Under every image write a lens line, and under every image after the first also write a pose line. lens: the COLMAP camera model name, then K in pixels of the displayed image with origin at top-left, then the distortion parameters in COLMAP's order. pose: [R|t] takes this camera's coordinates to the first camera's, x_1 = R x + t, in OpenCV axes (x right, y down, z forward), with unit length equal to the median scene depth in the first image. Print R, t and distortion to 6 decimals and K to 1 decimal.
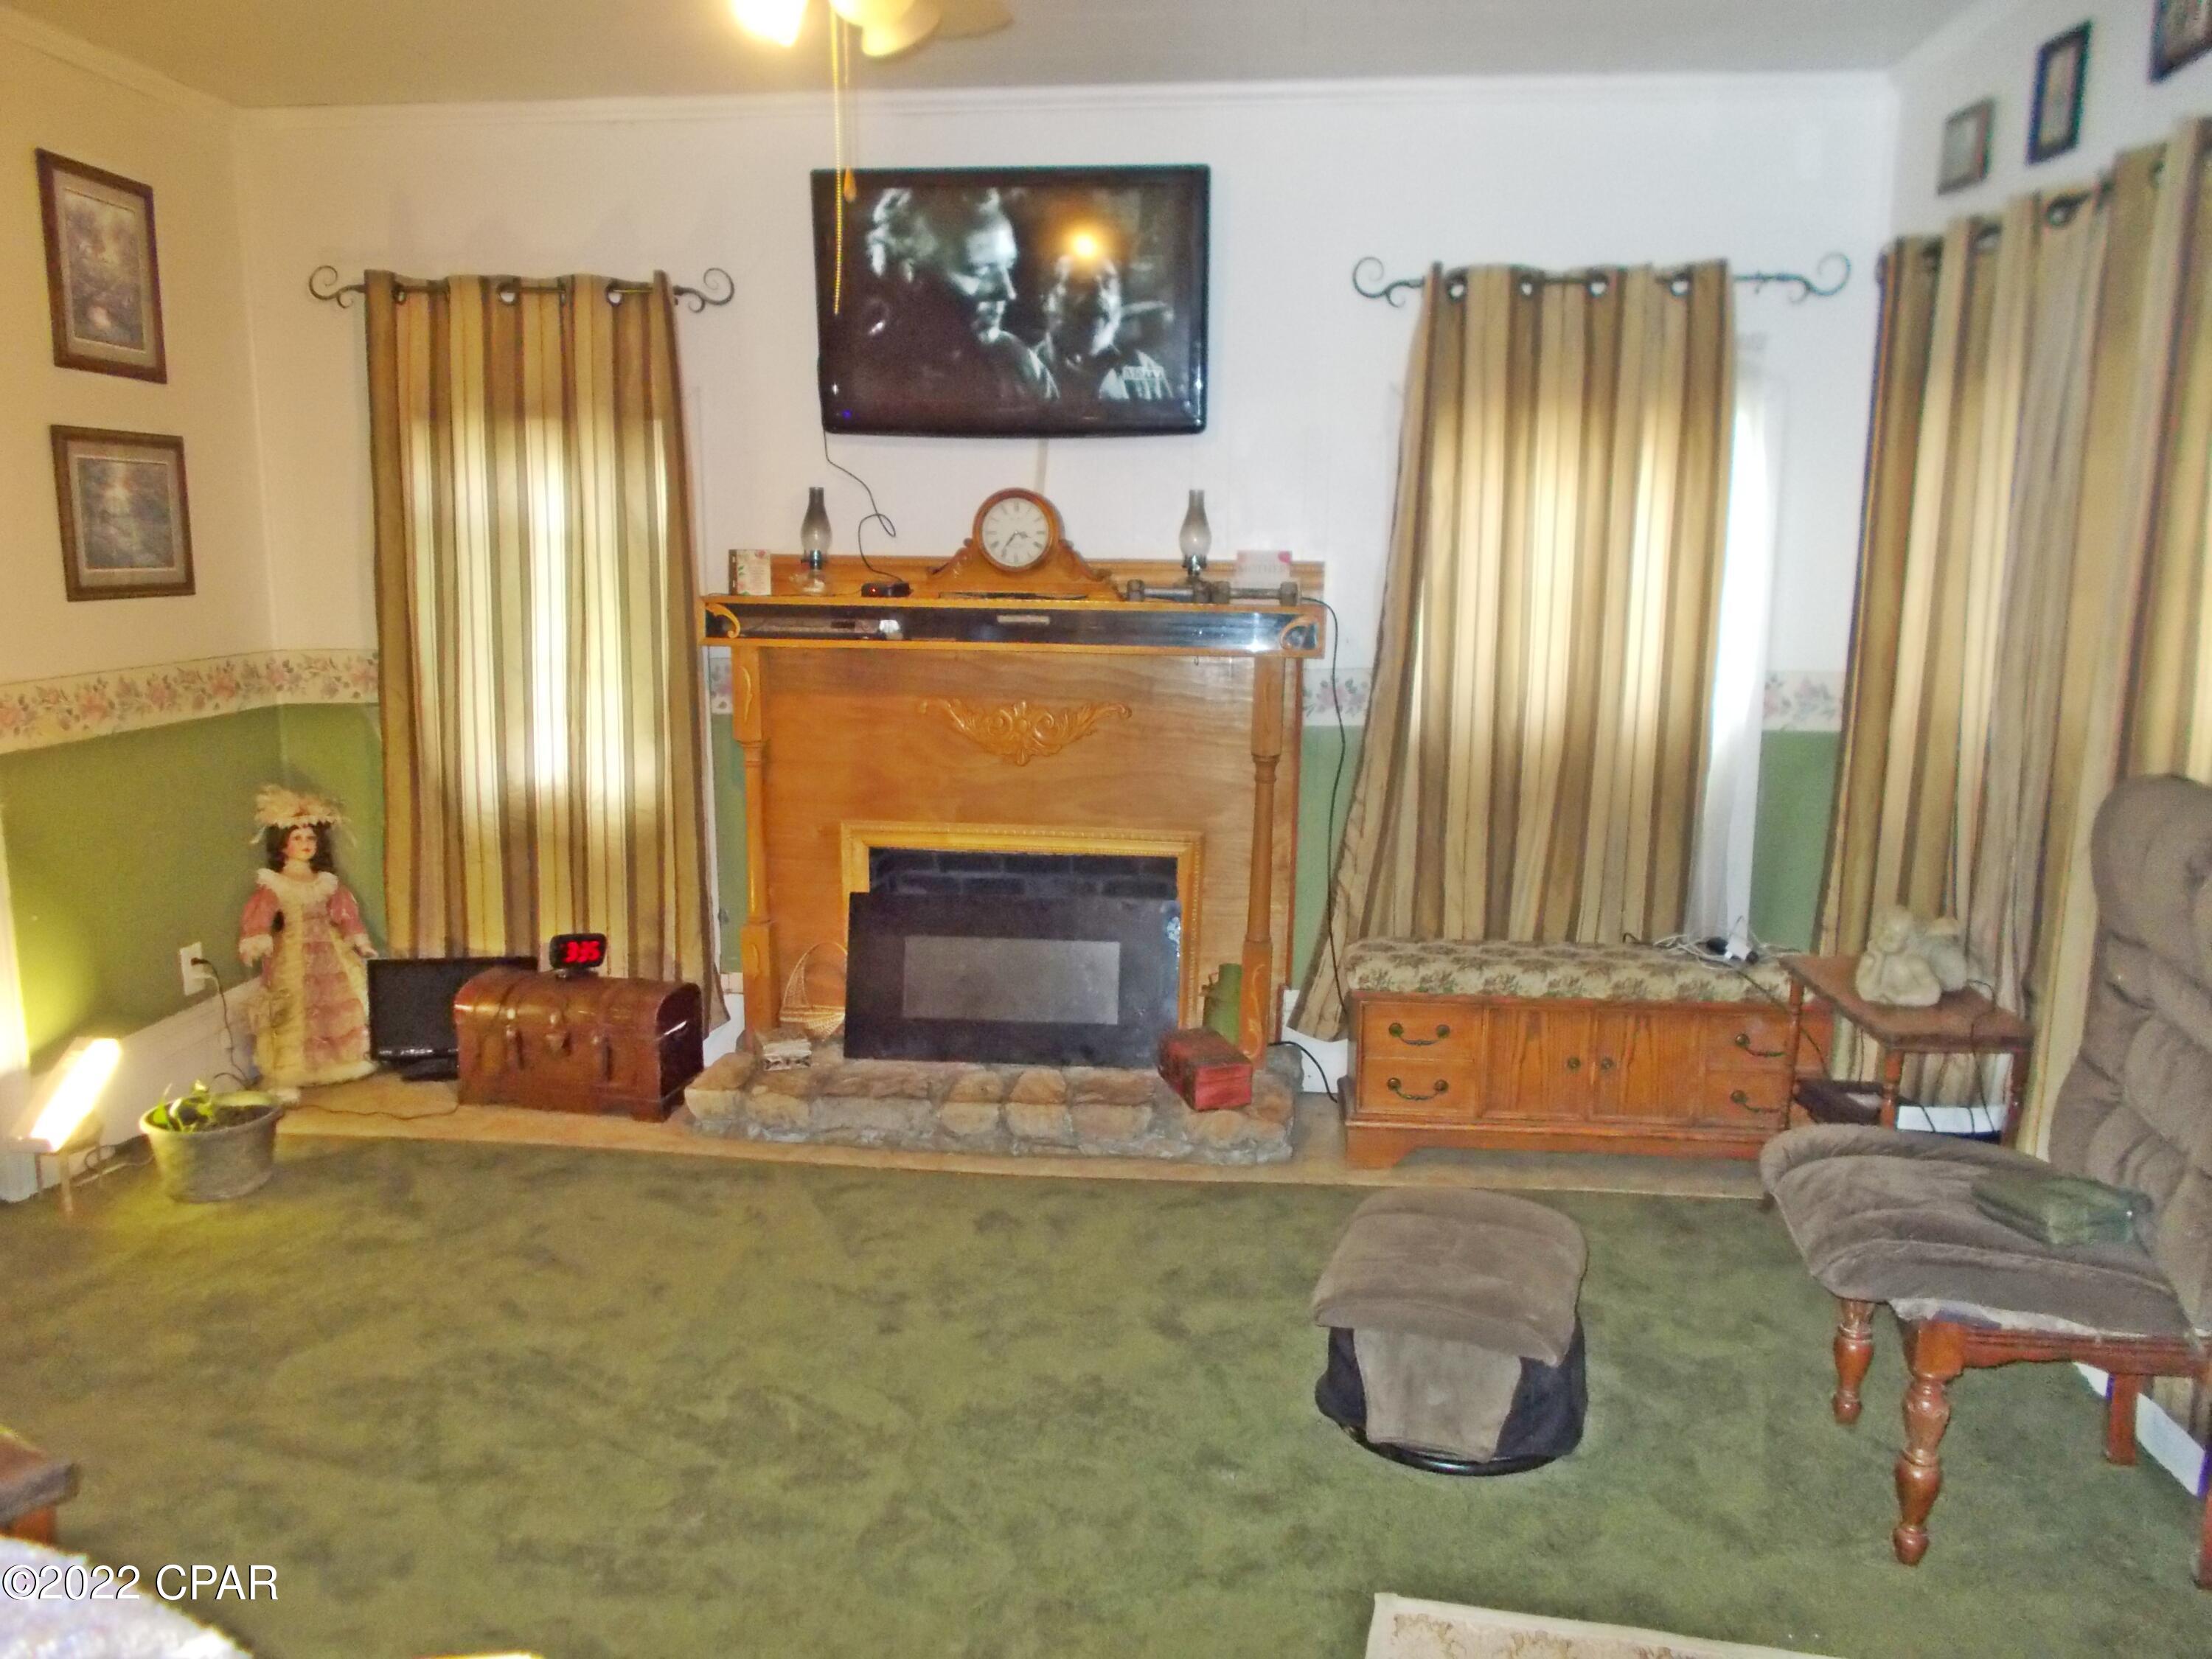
lens RADIAL K [[1670.4, 0, 1106.0], [0, 1670.4, 829.5], [0, 0, 1]] dist [-0.008682, 0.002144]
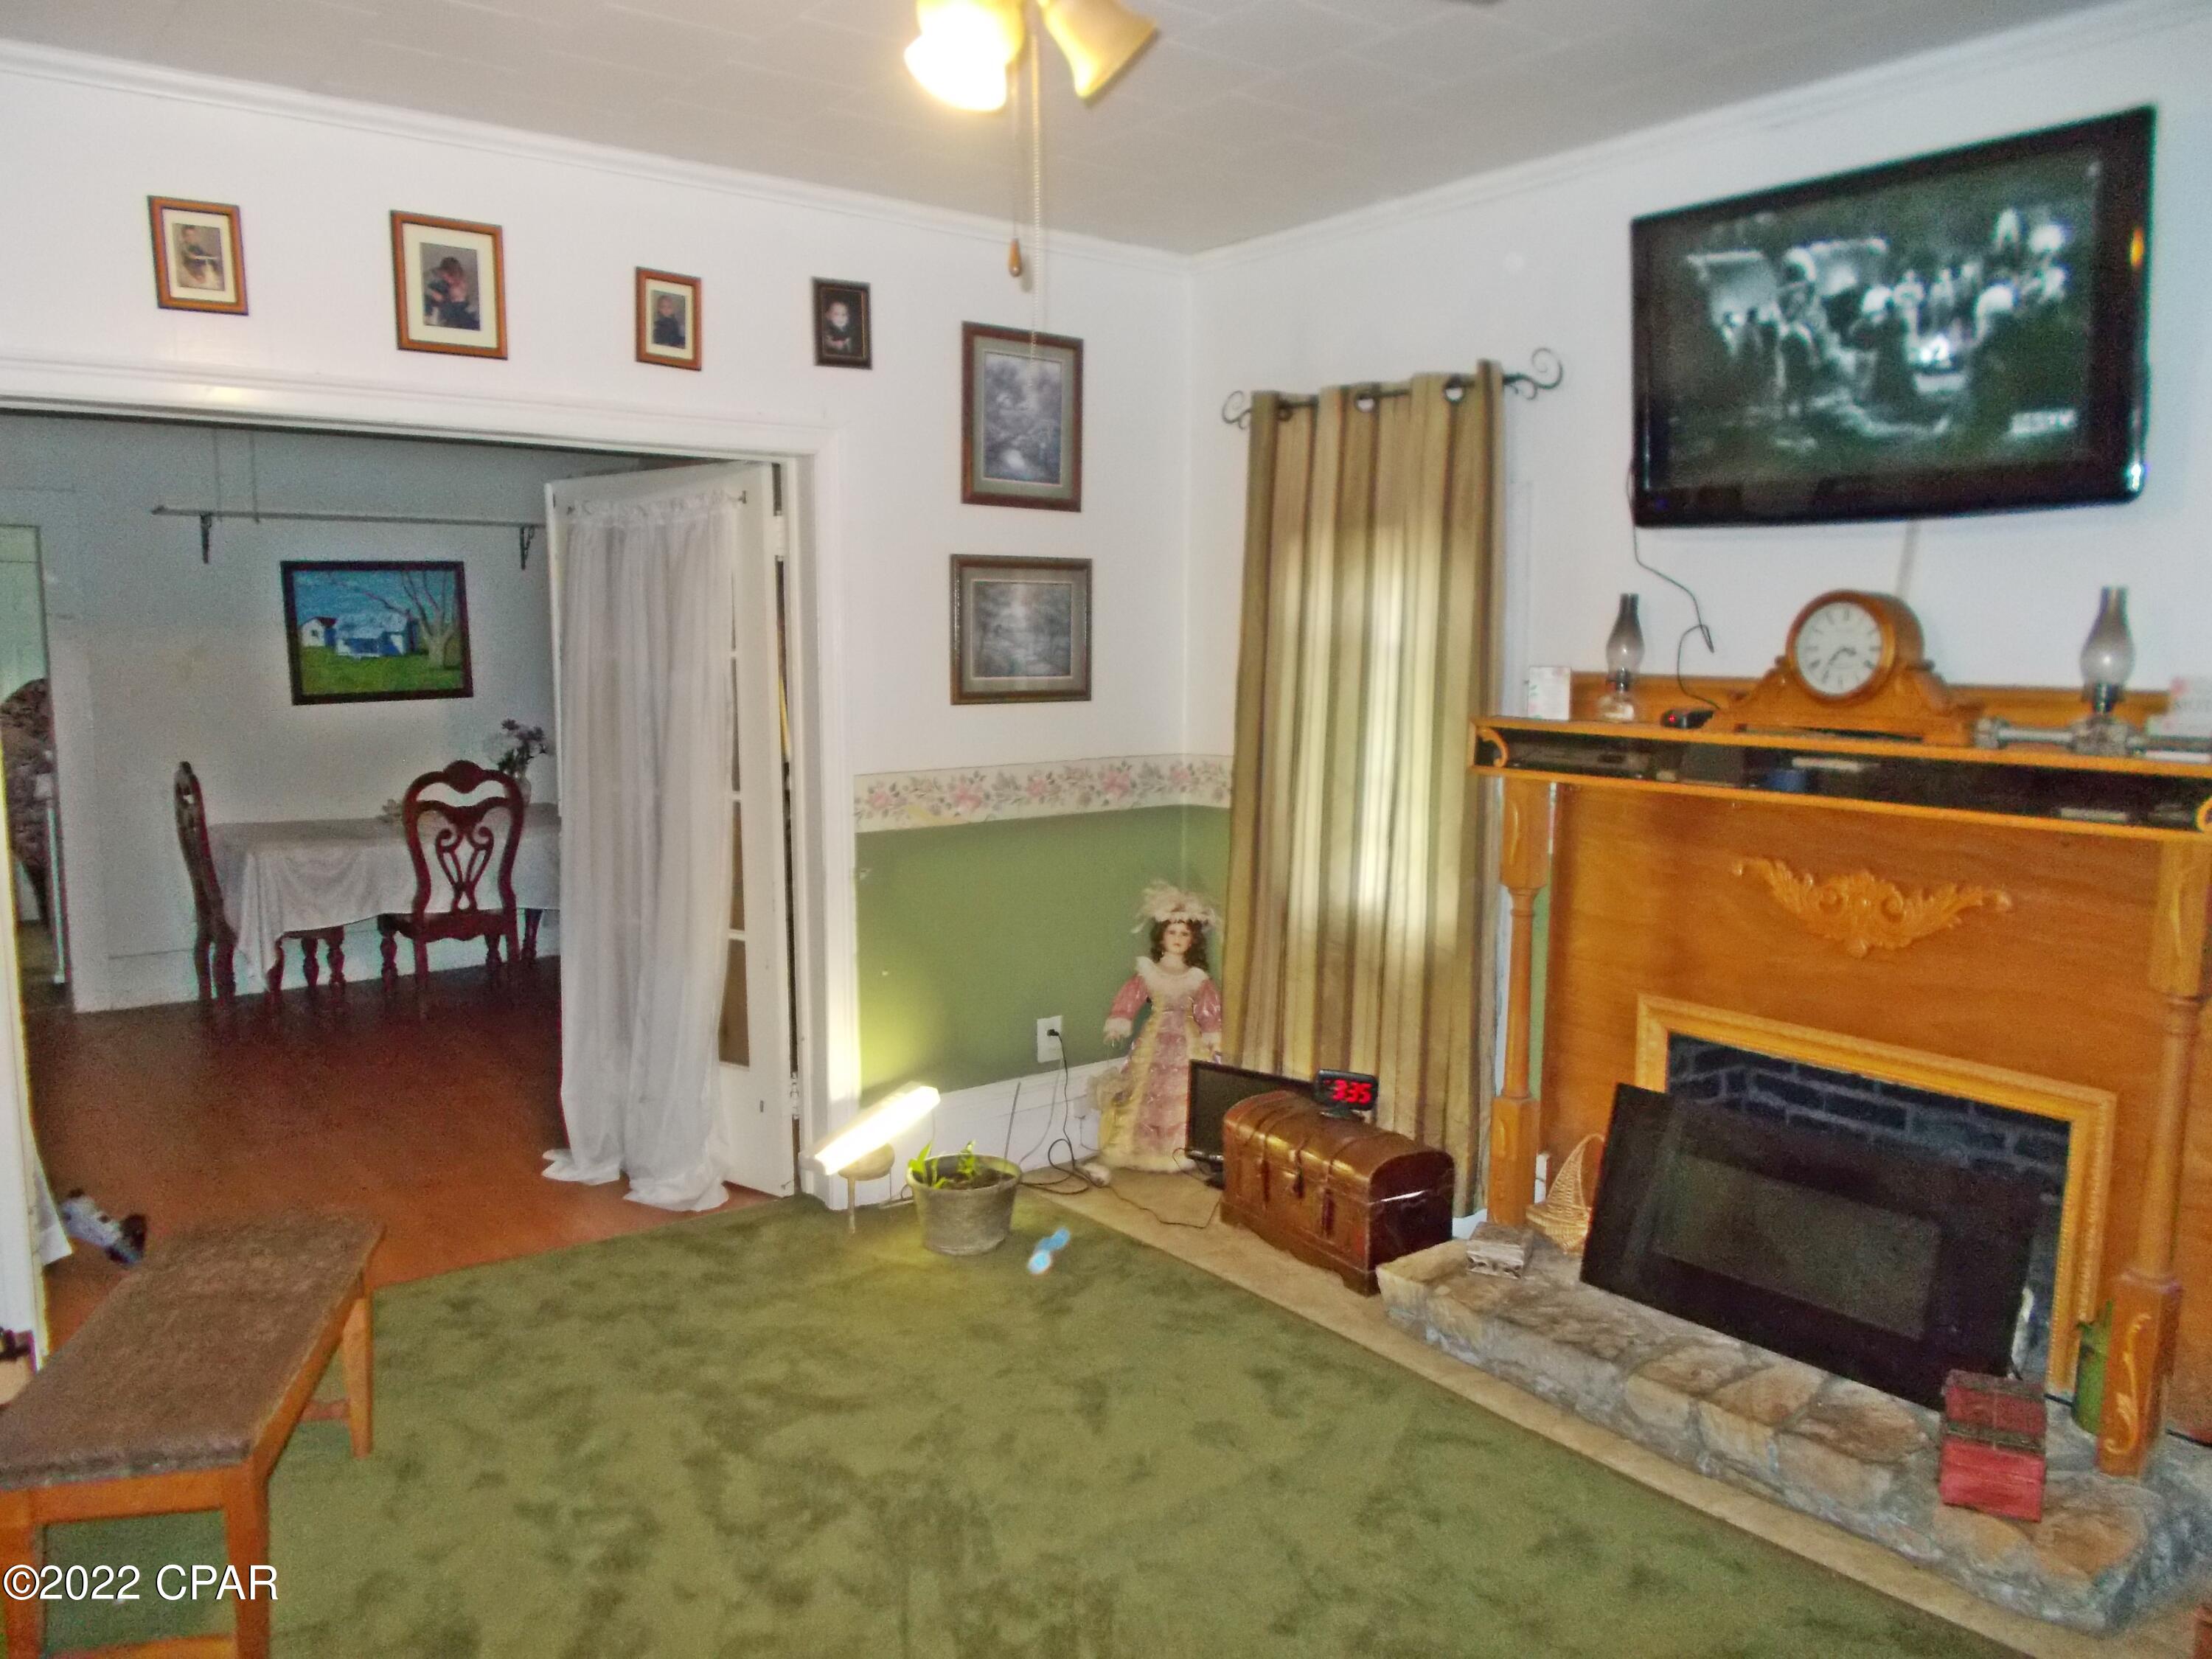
lens RADIAL K [[1695.4, 0, 1106.0], [0, 1695.4, 829.5], [0, 0, 1]] dist [0.001372, 0.006823]
pose [[0.687114, 0.080947, -0.722026, 0.277079], [-0.123931, 0.992268, -0.006695, -0.051072], [0.715902, 0.094082, 0.691833, 0.243925]]
